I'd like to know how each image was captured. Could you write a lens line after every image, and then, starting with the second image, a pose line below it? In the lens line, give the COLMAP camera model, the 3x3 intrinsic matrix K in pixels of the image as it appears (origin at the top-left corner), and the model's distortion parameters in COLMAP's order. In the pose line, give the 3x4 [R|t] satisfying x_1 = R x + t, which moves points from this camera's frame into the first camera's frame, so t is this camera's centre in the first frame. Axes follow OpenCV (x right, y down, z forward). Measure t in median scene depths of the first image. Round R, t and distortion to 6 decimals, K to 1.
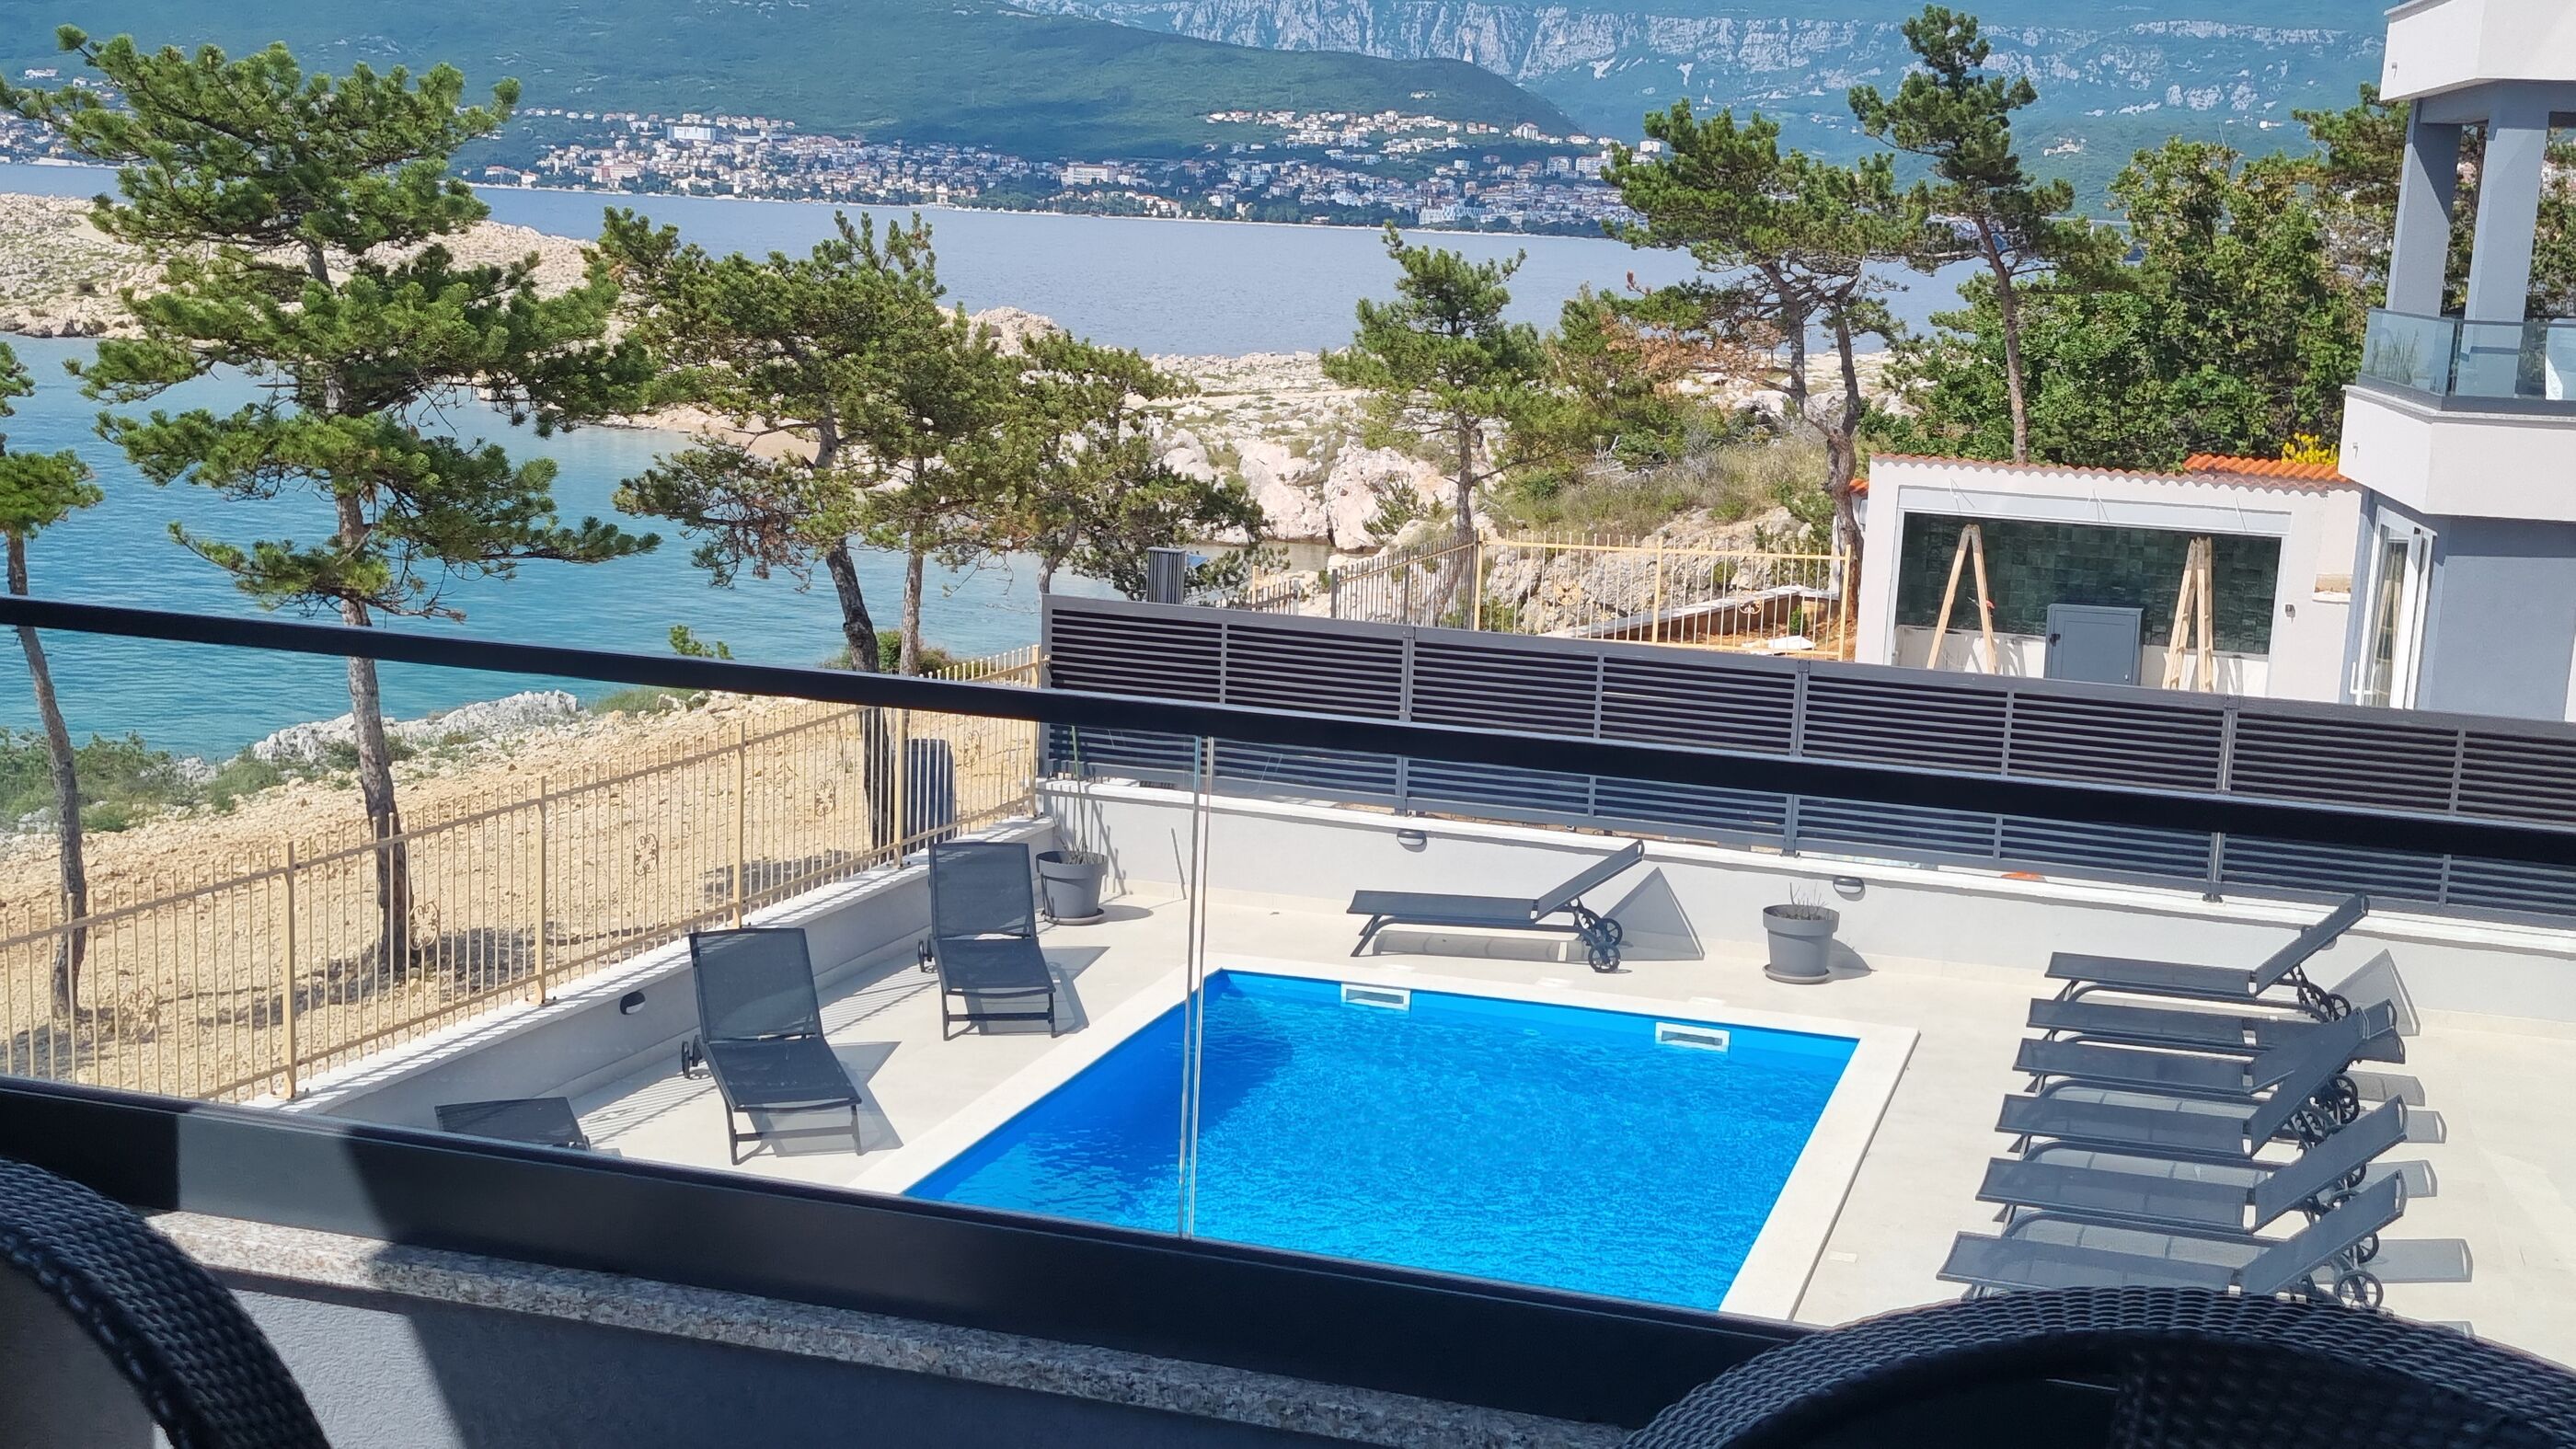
lens RADIAL K [[3007.3, 0, 1265.9], [0, 3007.3, 776.1], [0, 0, 1]] dist [0.052173, 0.018027]
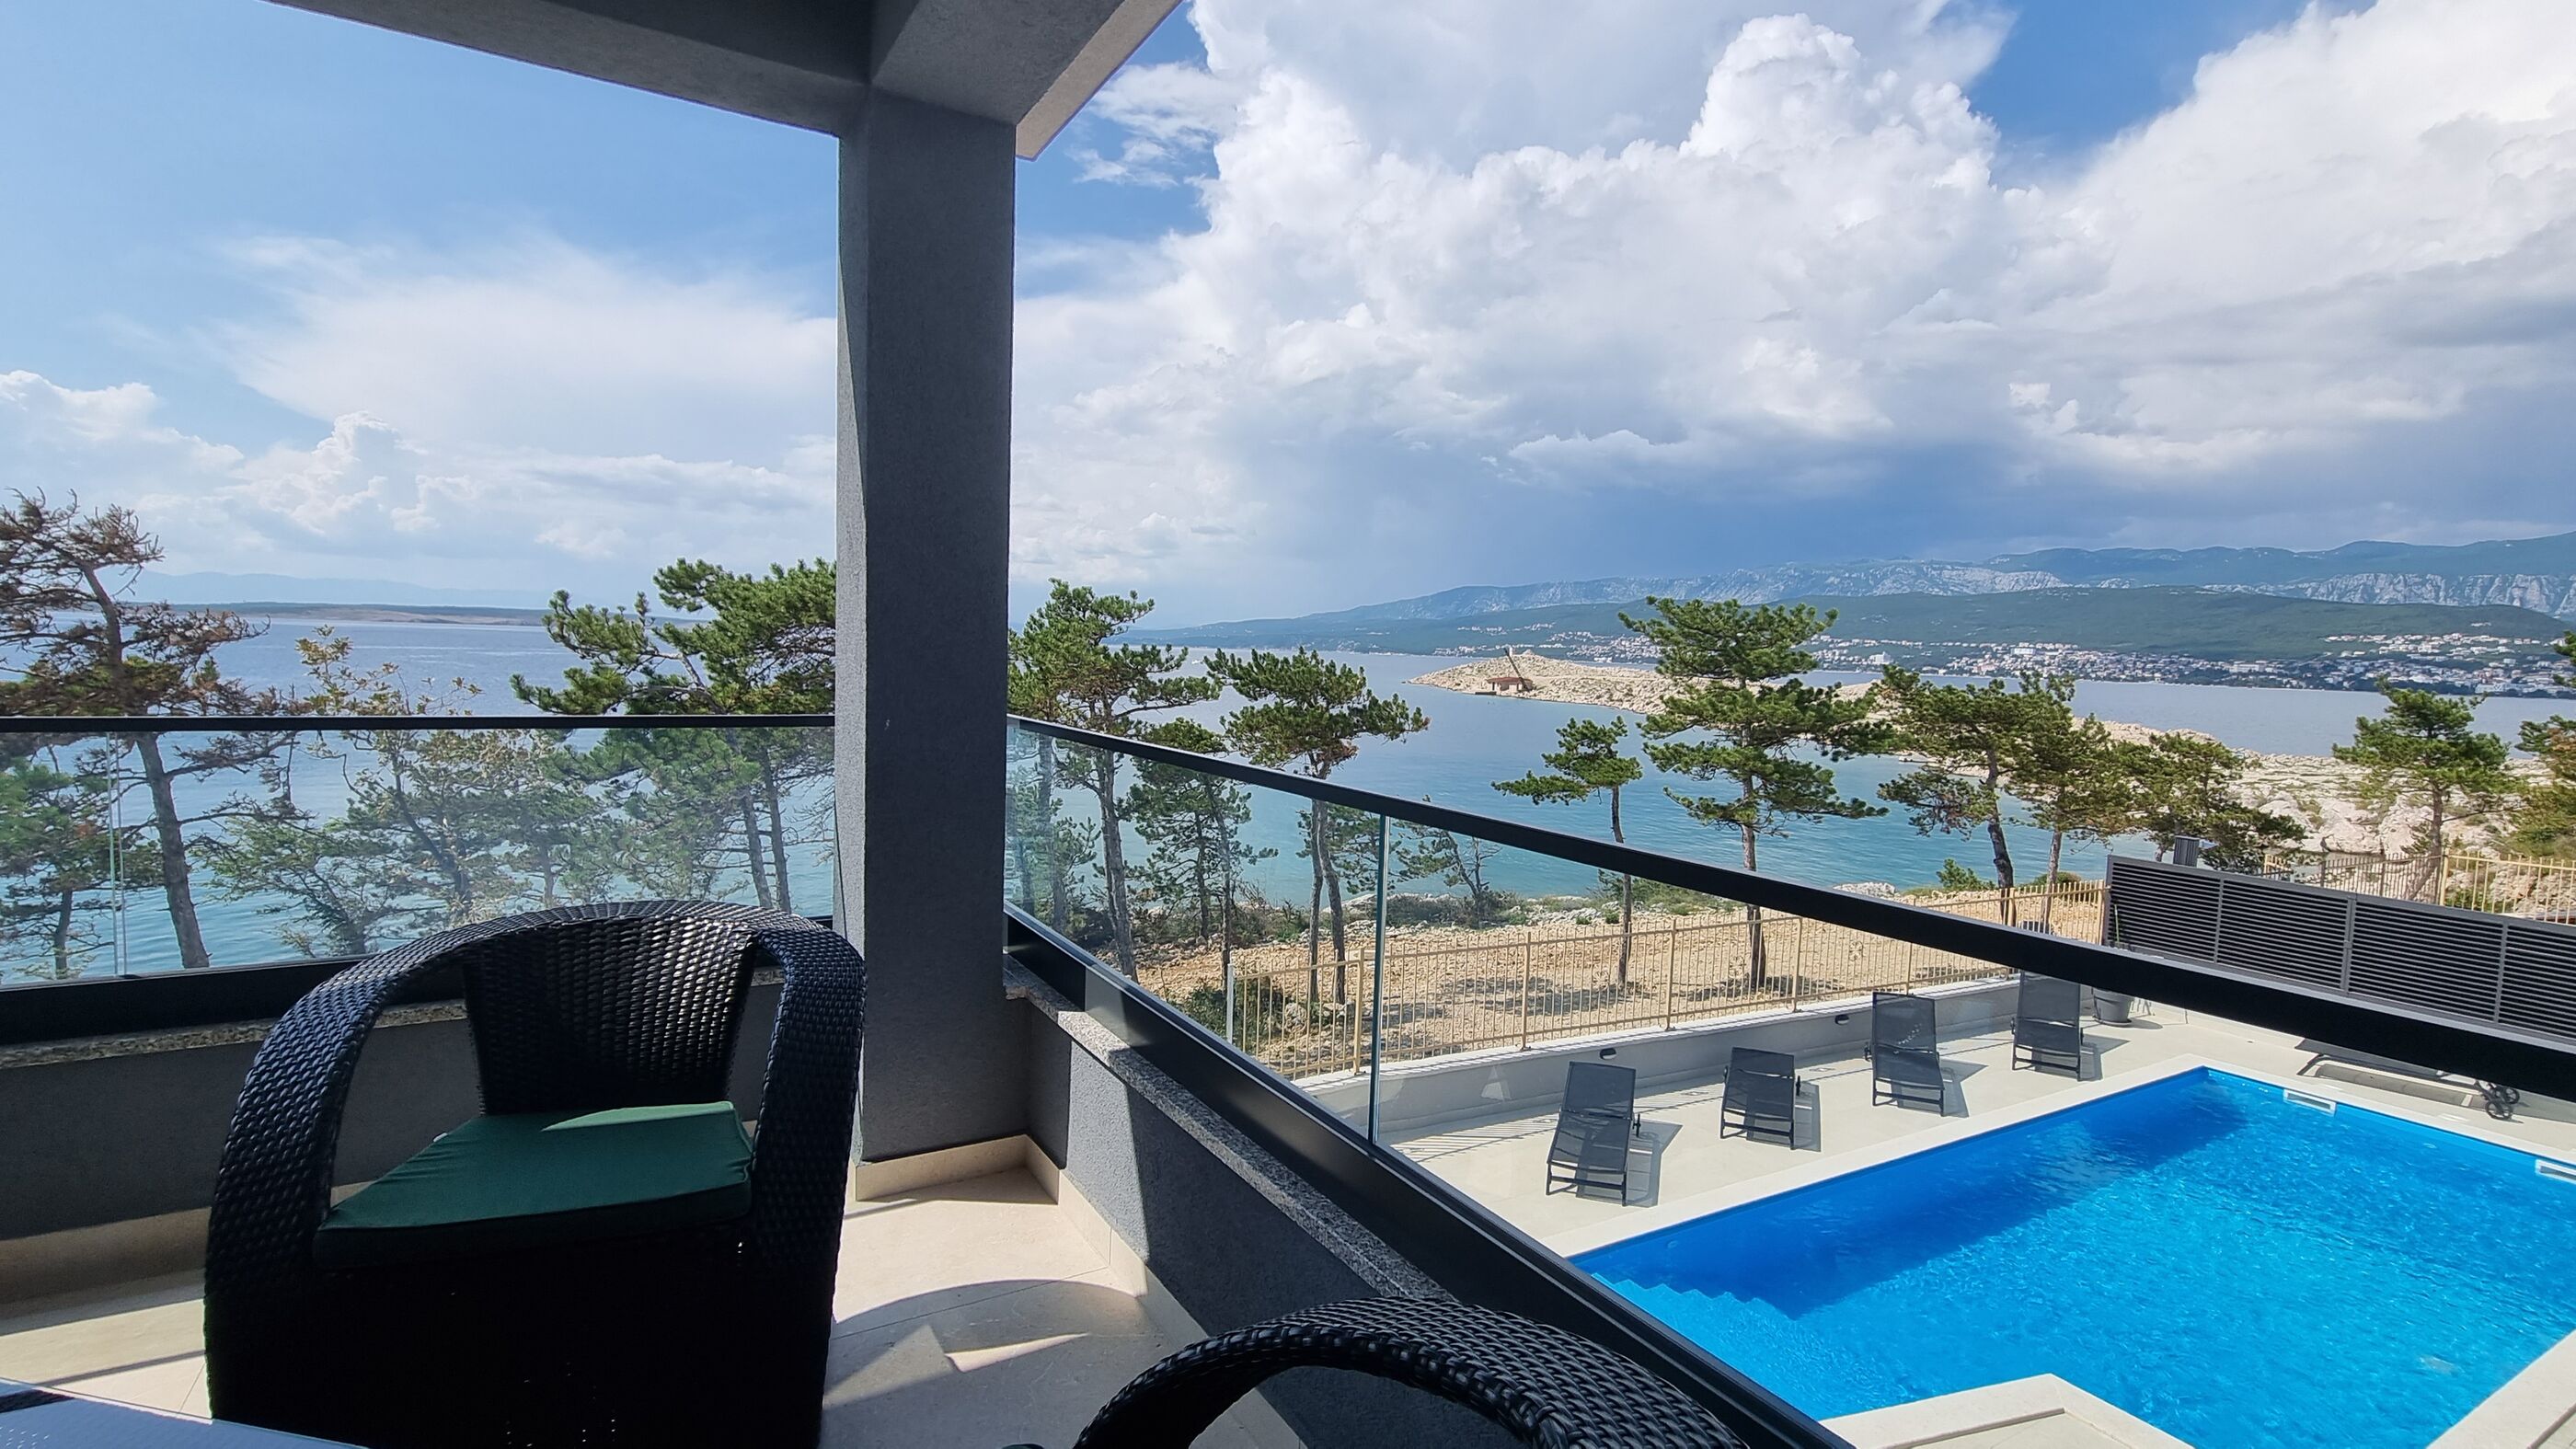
lens RADIAL K [[1178.2, 0, 1299.1], [0, 1178.2, 730.9], [0, 0, 1]] dist [0.003514, -0.000618]
pose [[0.743087, 0.030461, -0.668501, 0.050153], [-0.126756, 0.987286, -0.095911, 0.001049], [0.657080, 0.156007, 0.737501, 0.072028]]
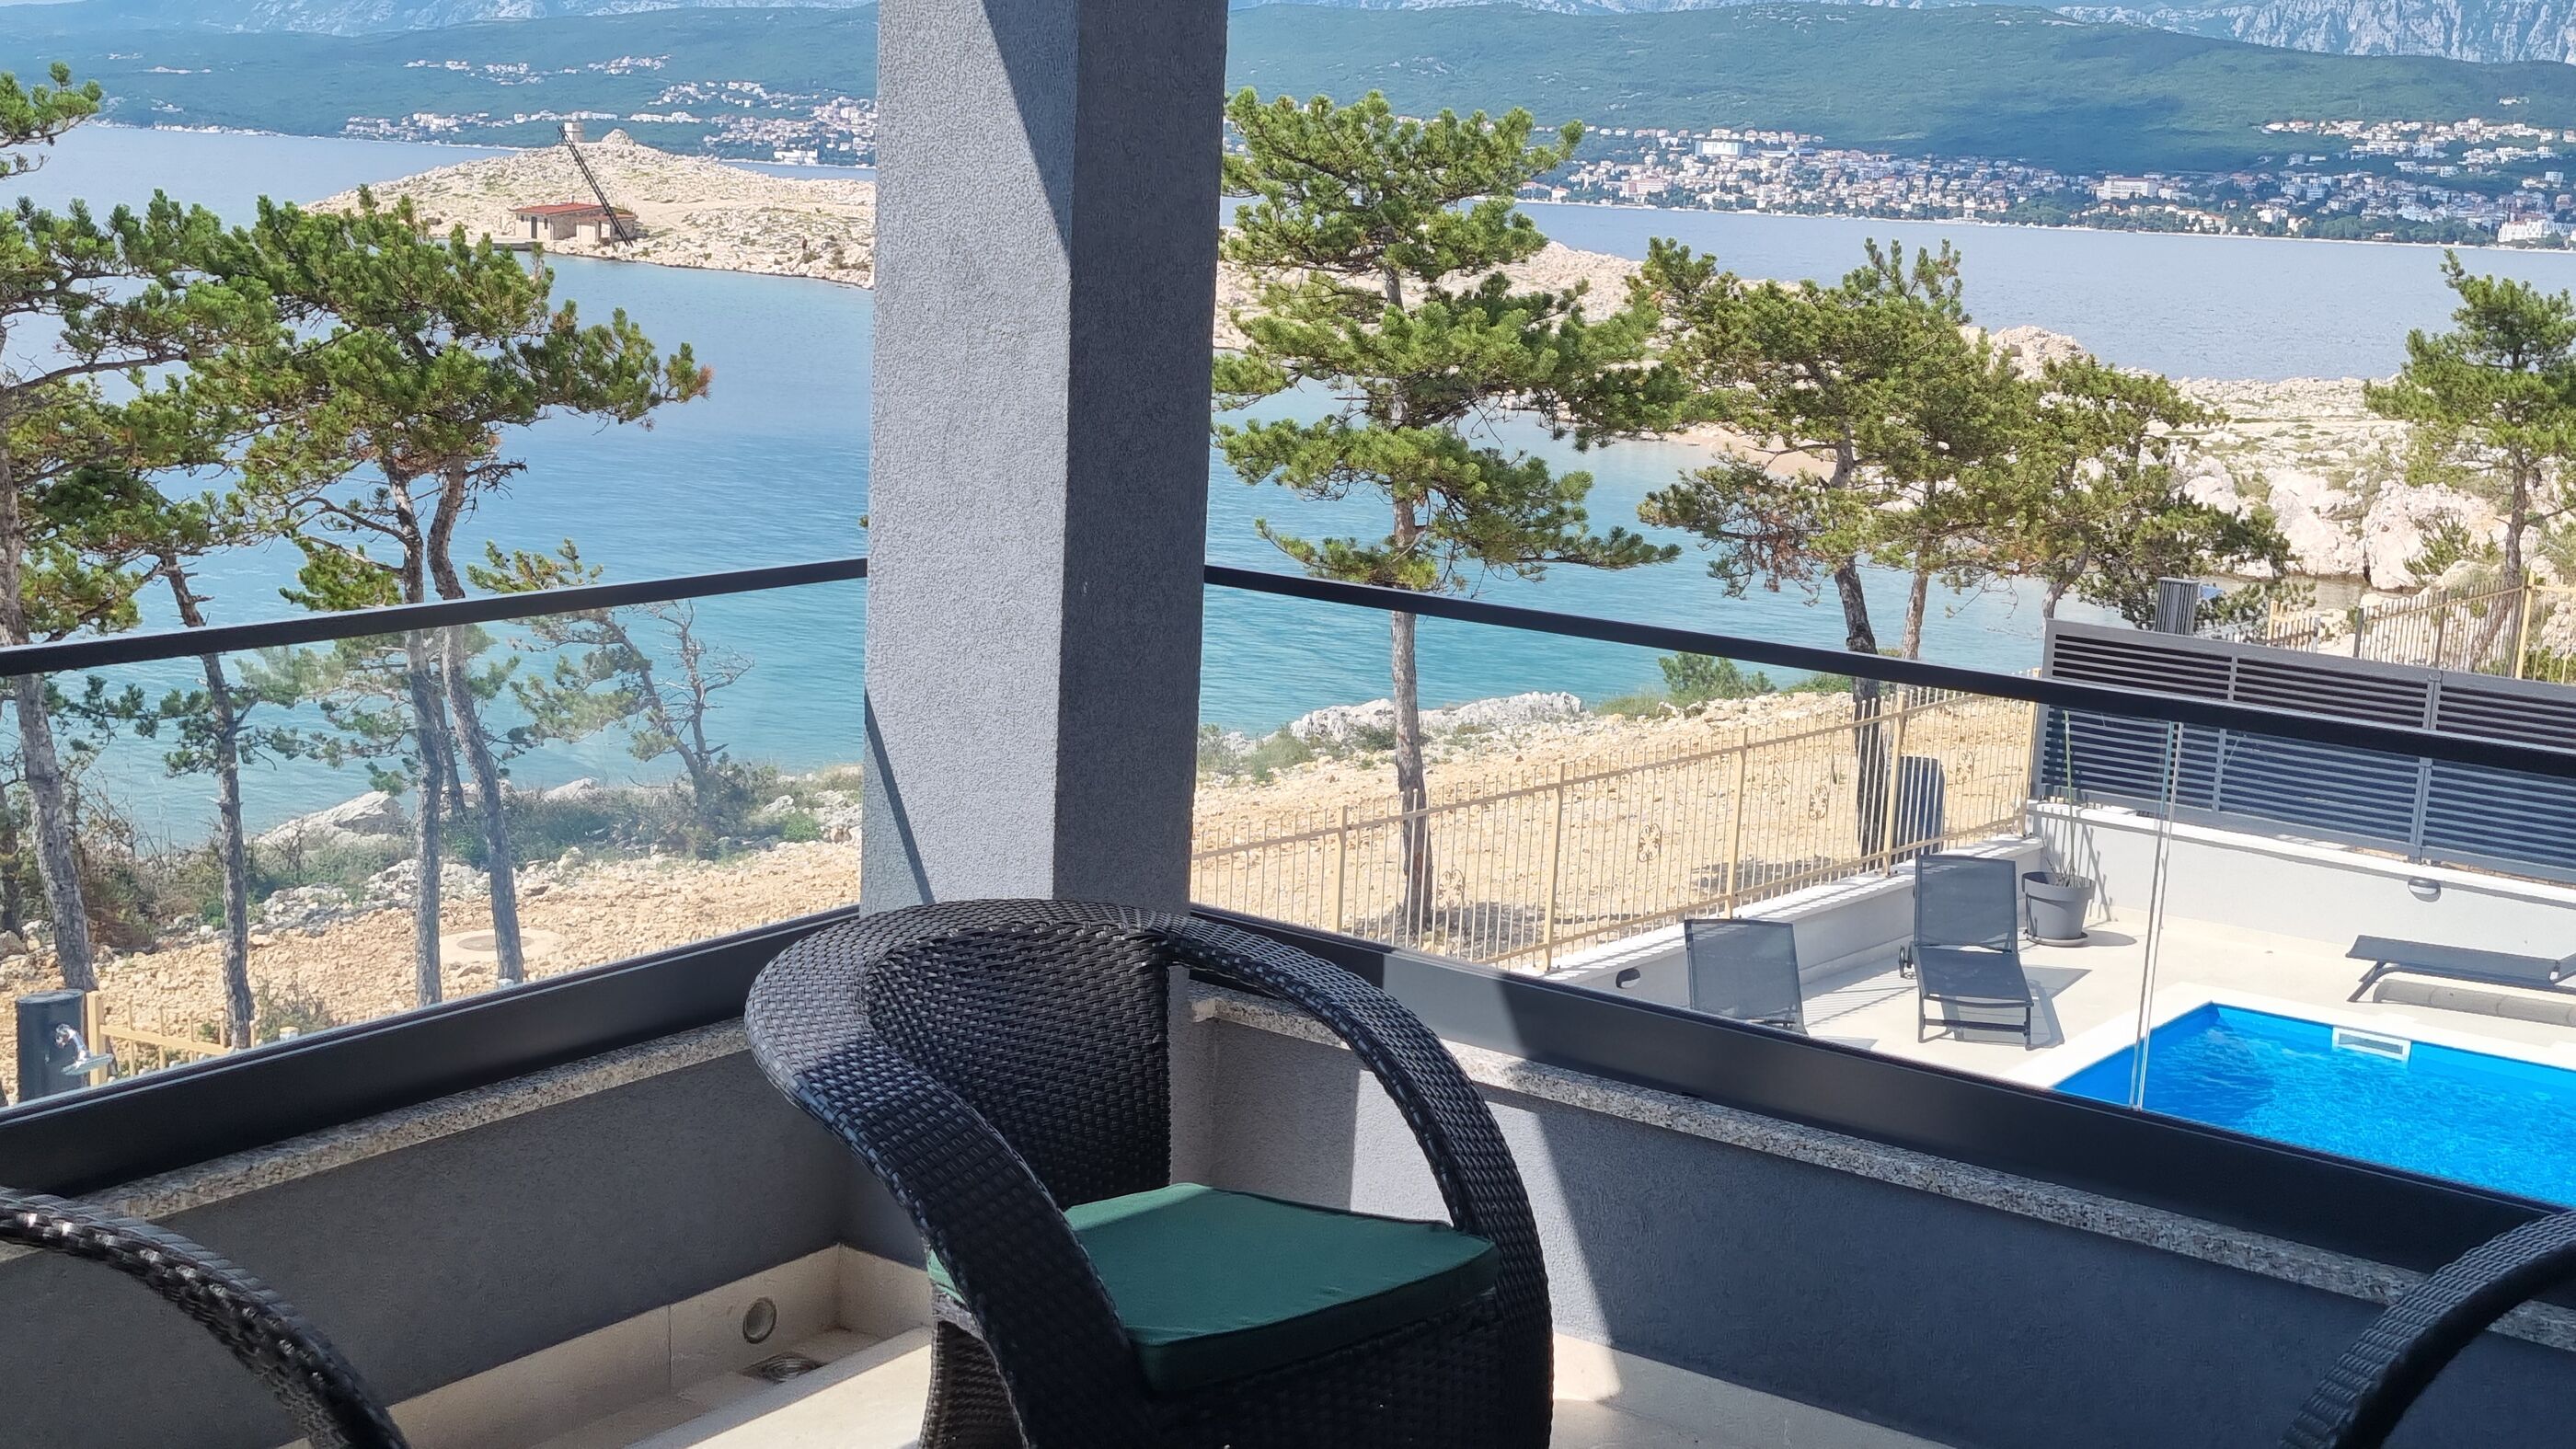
lens RADIAL K [[3007.3, 0, 1265.9], [0, 3007.3, 776.1], [0, 0, 1]] dist [0.052173, 0.018027]
pose [[0.946014, 0.066365, -0.317259, 0.003286], [-0.067838, 0.997676, 0.006412, 0.004048], [0.316947, 0.015456, 0.948317, -0.051702]]
